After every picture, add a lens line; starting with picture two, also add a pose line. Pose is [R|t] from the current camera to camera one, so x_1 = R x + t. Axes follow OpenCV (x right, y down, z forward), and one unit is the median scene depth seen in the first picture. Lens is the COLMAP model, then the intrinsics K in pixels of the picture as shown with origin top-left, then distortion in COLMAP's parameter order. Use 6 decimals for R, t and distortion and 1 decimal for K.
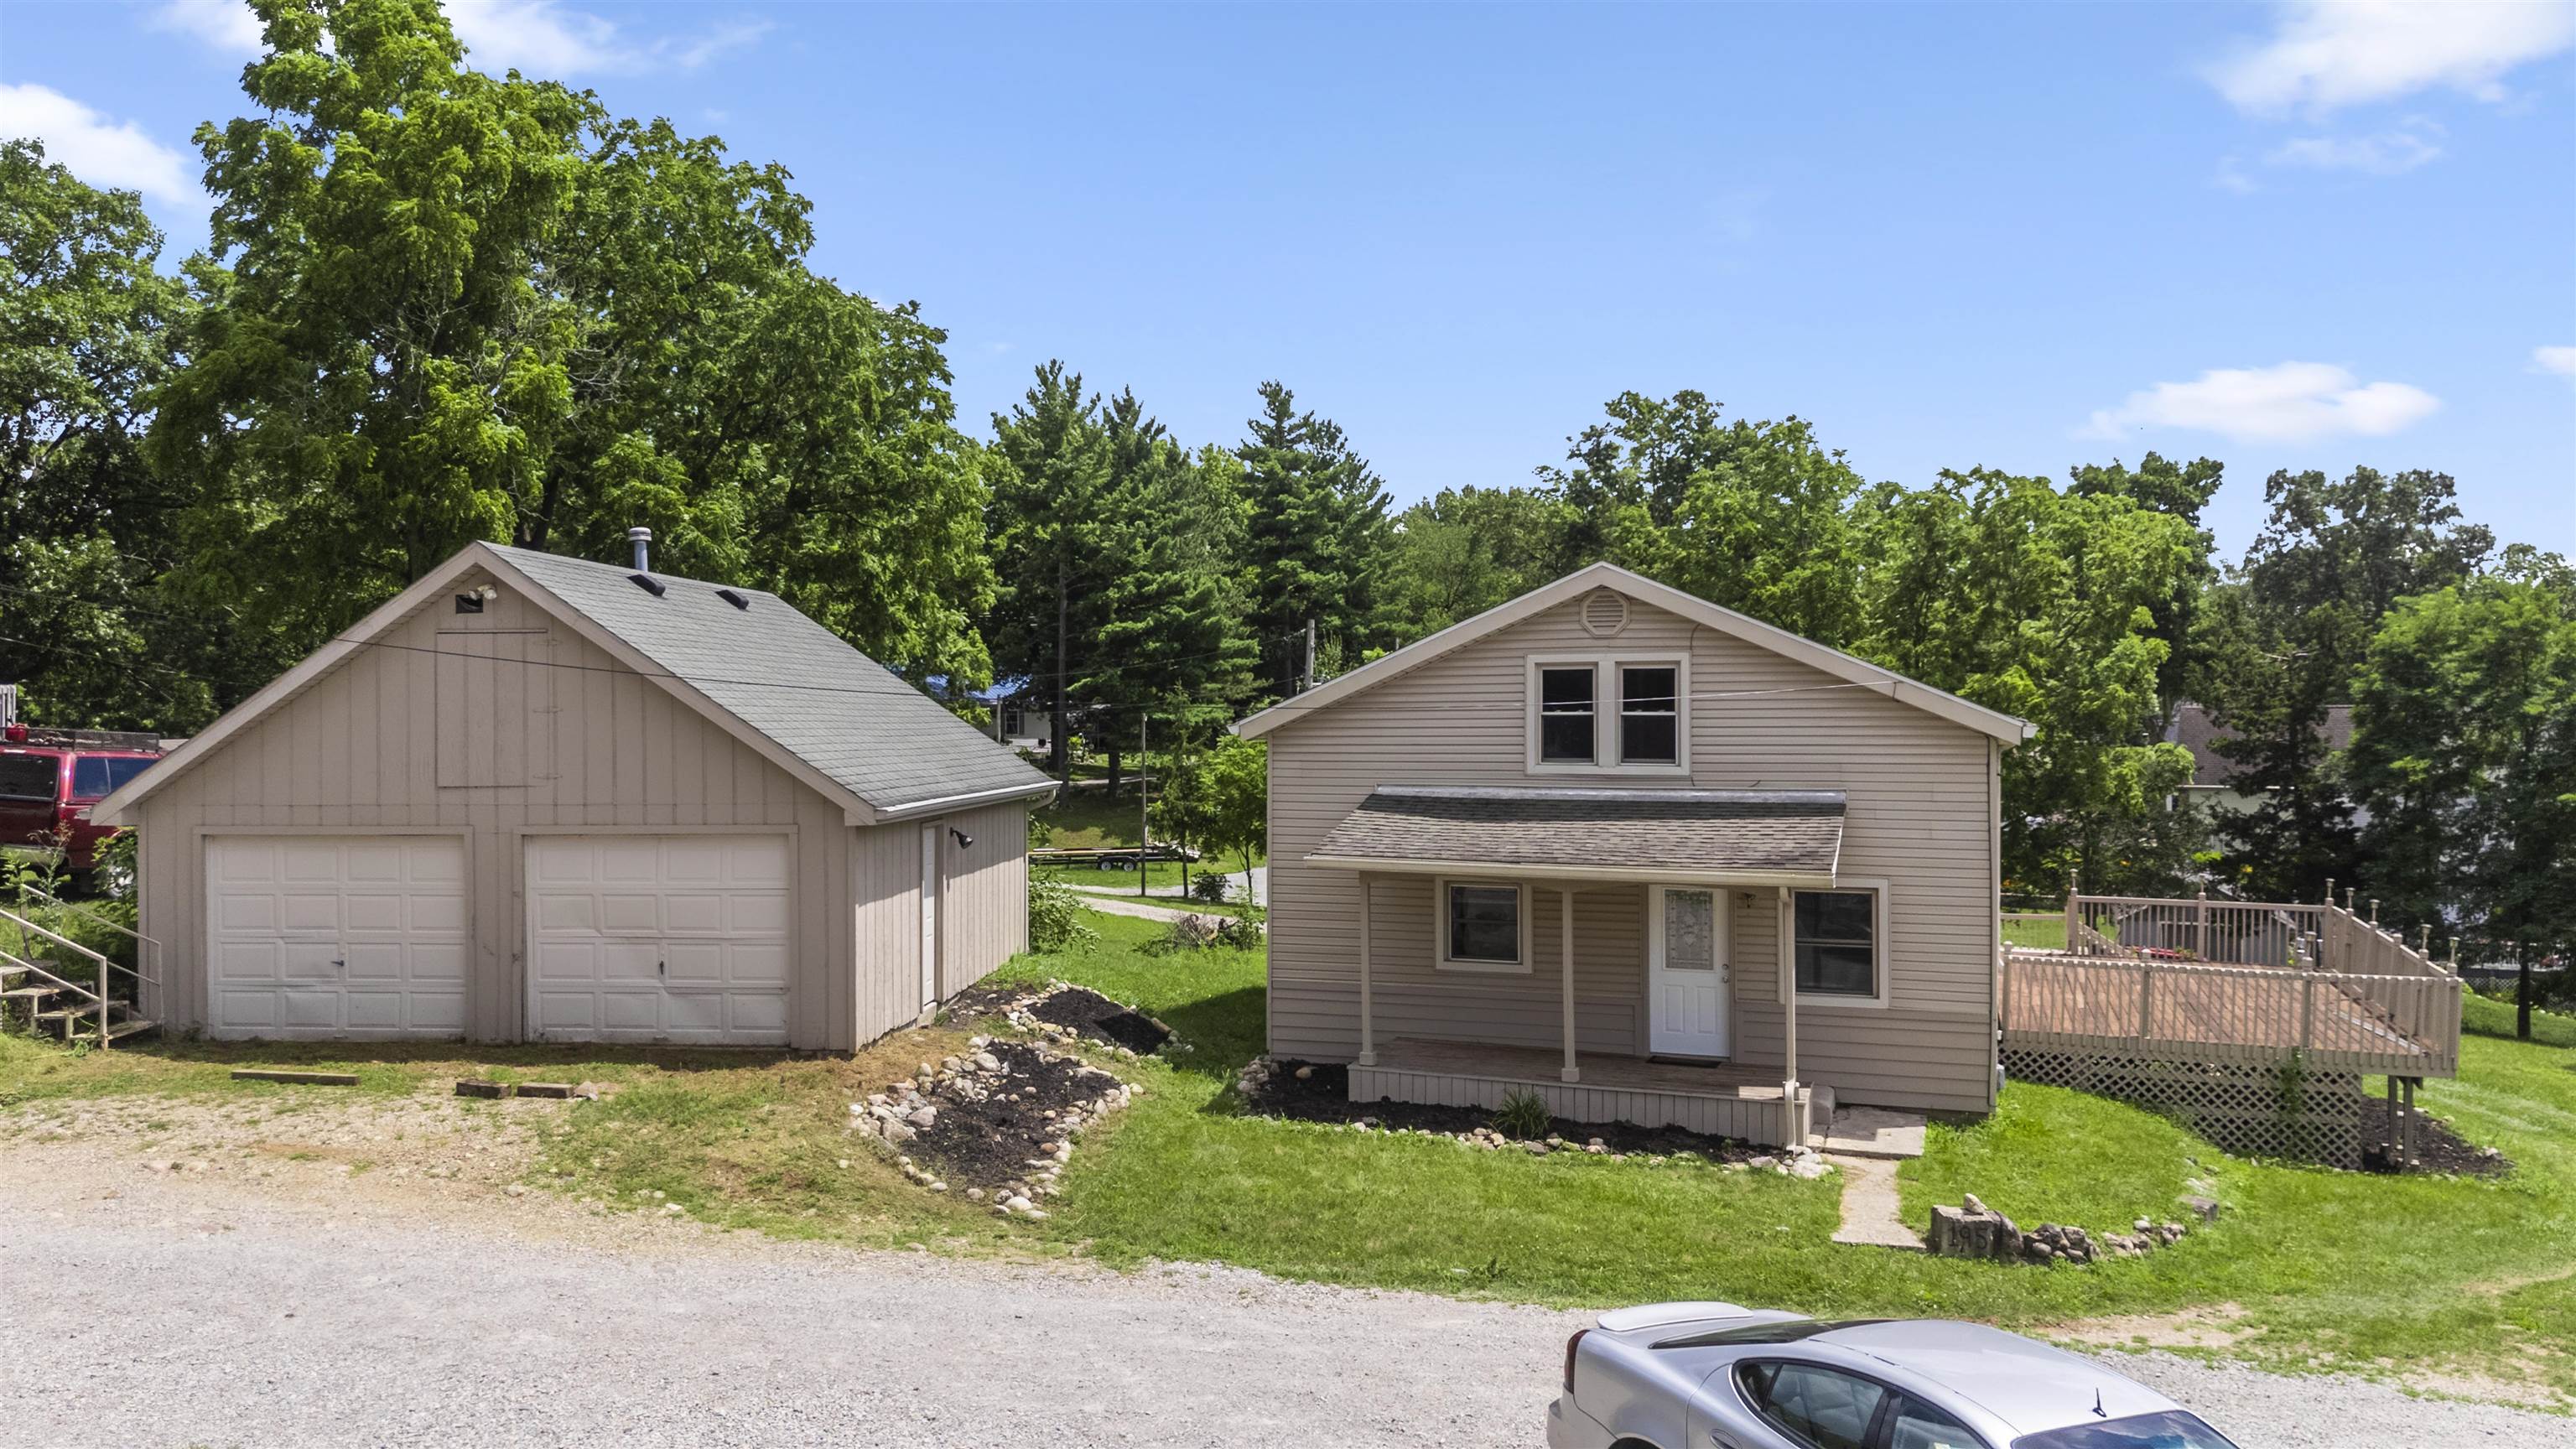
lens RADIAL K [[1916.6, 0, 1288.0], [0, 1916.6, 724.5], [0, 0, 1]] dist [0.062146, -0.063271]
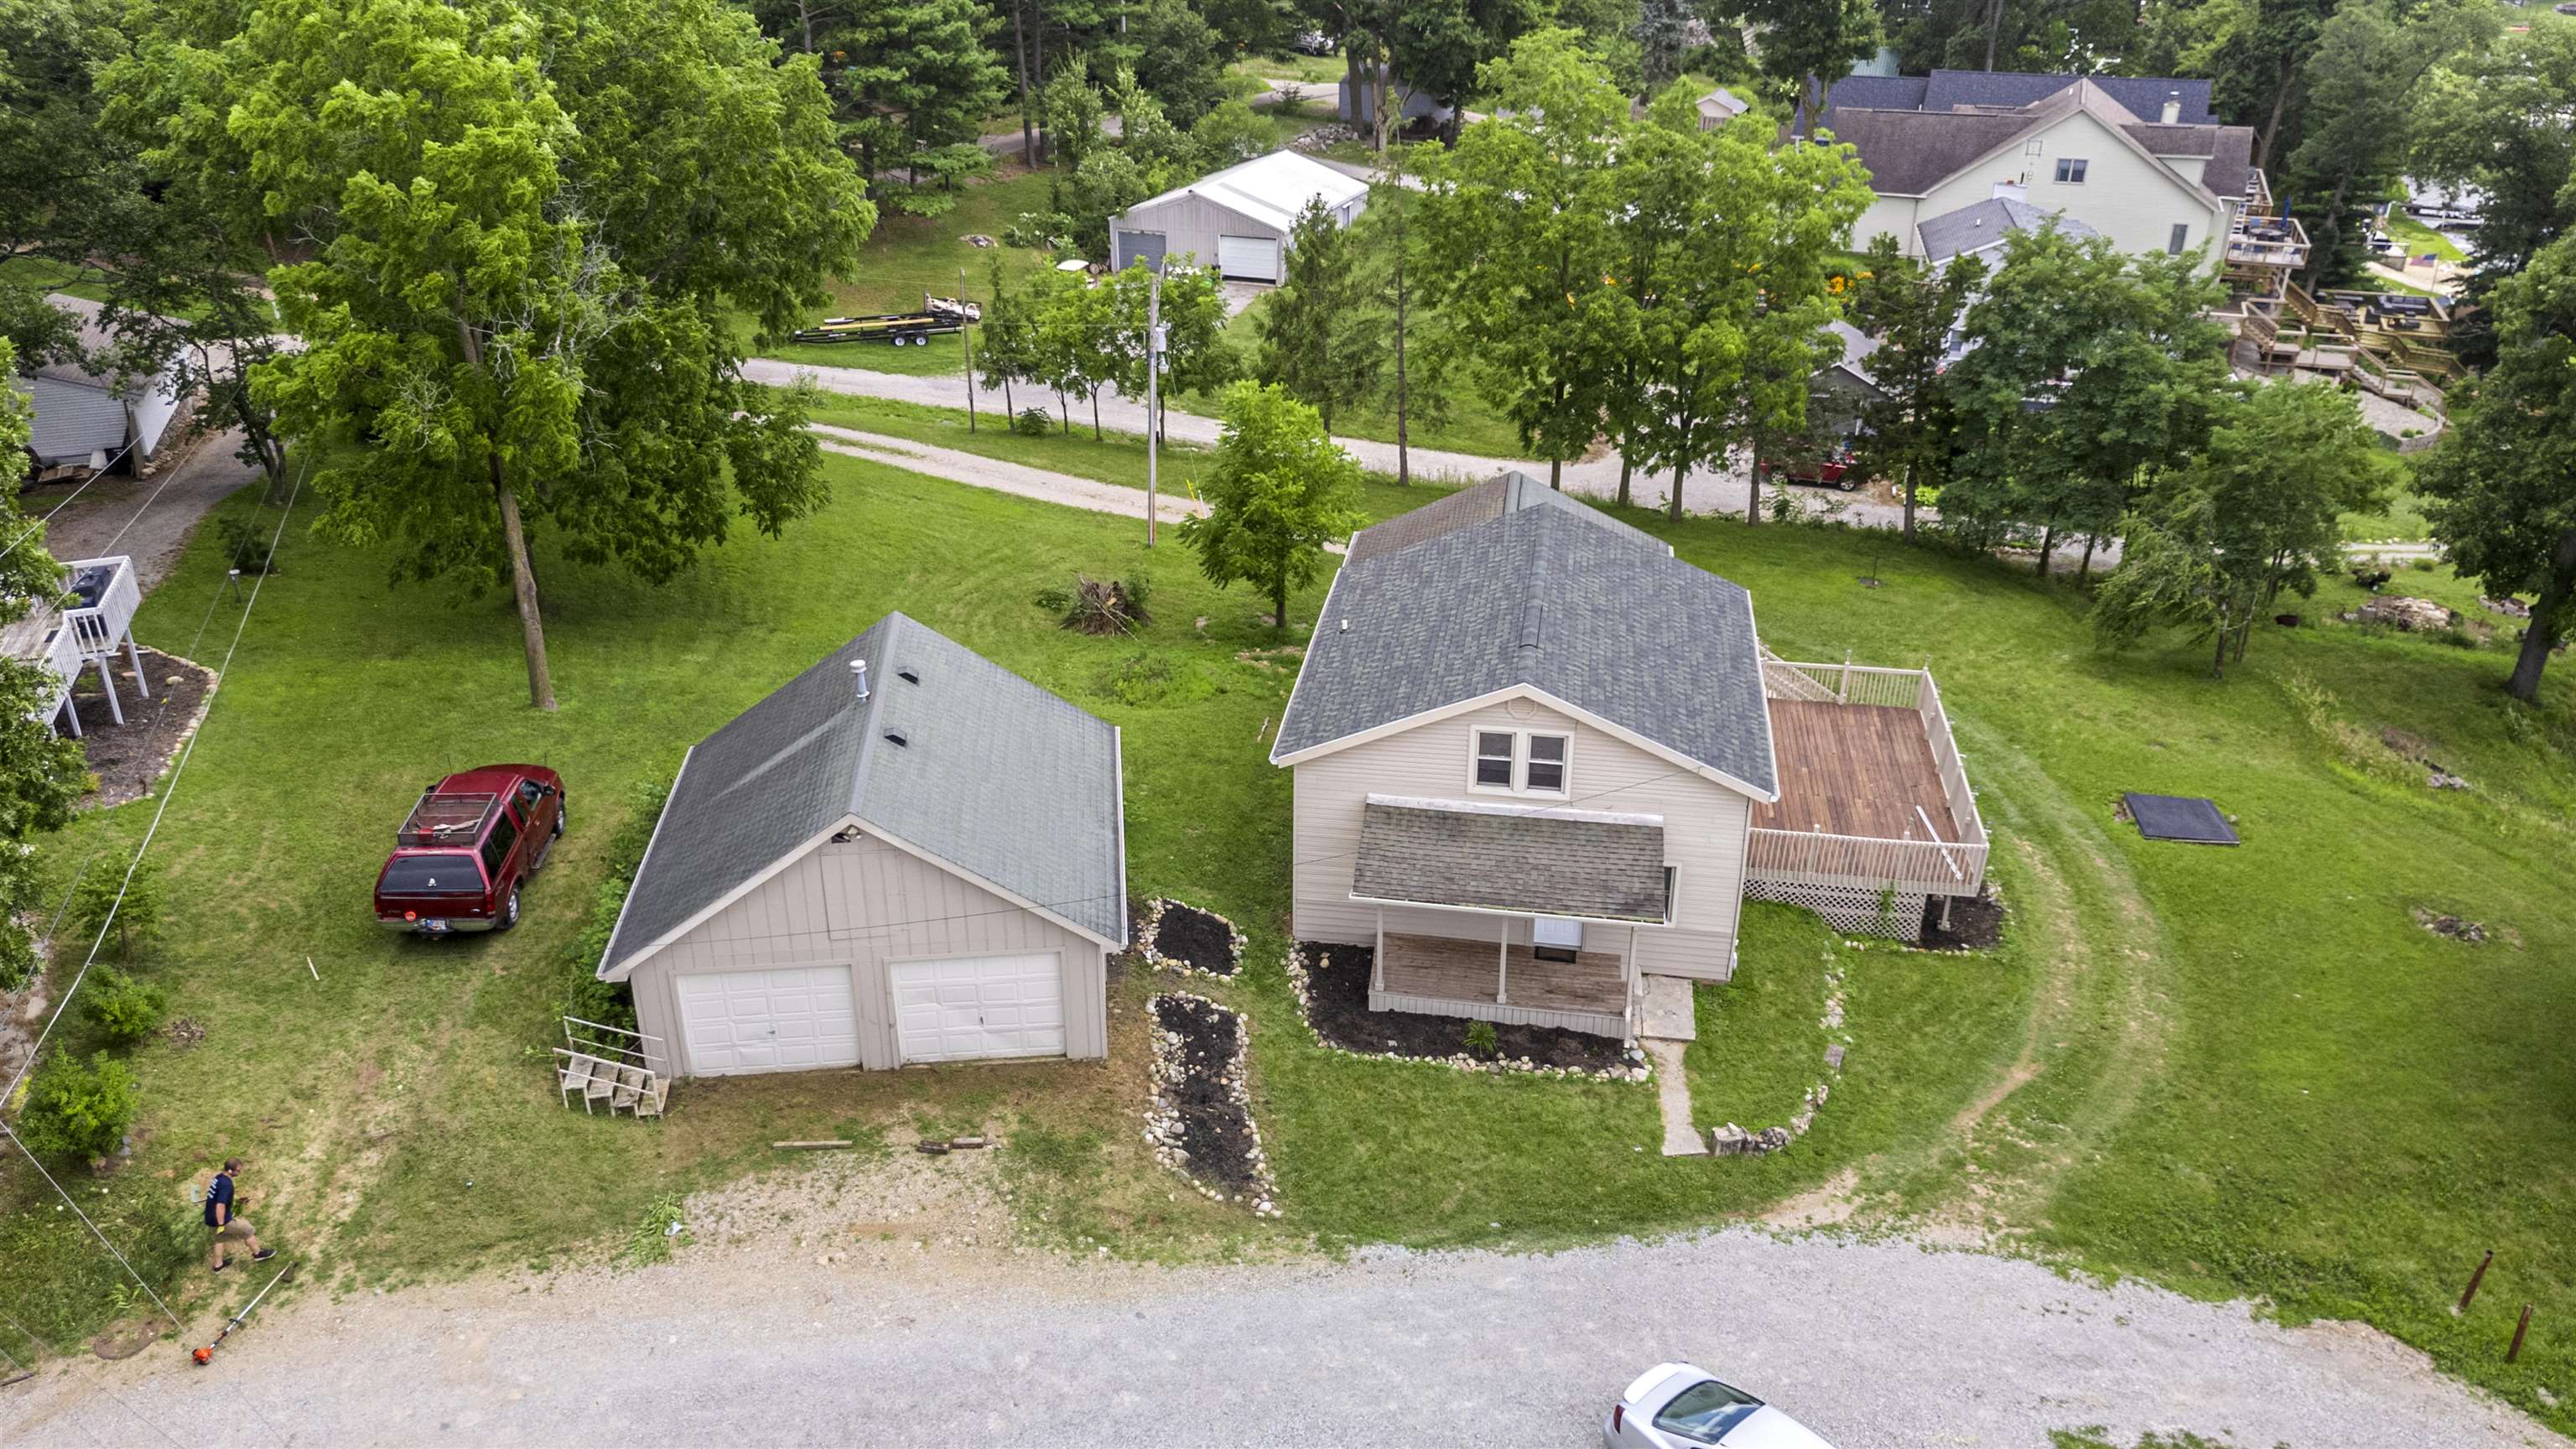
lens RADIAL K [[1916.6, 0, 1288.0], [0, 1916.6, 724.5], [0, 0, 1]] dist [0.062146, -0.063271]
pose [[0.981900, -0.080246, 0.171559, -0.429666], [-0.003219, 0.898607, 0.438742, -1.075536], [-0.189371, -0.431353, 0.882084, -0.507444]]
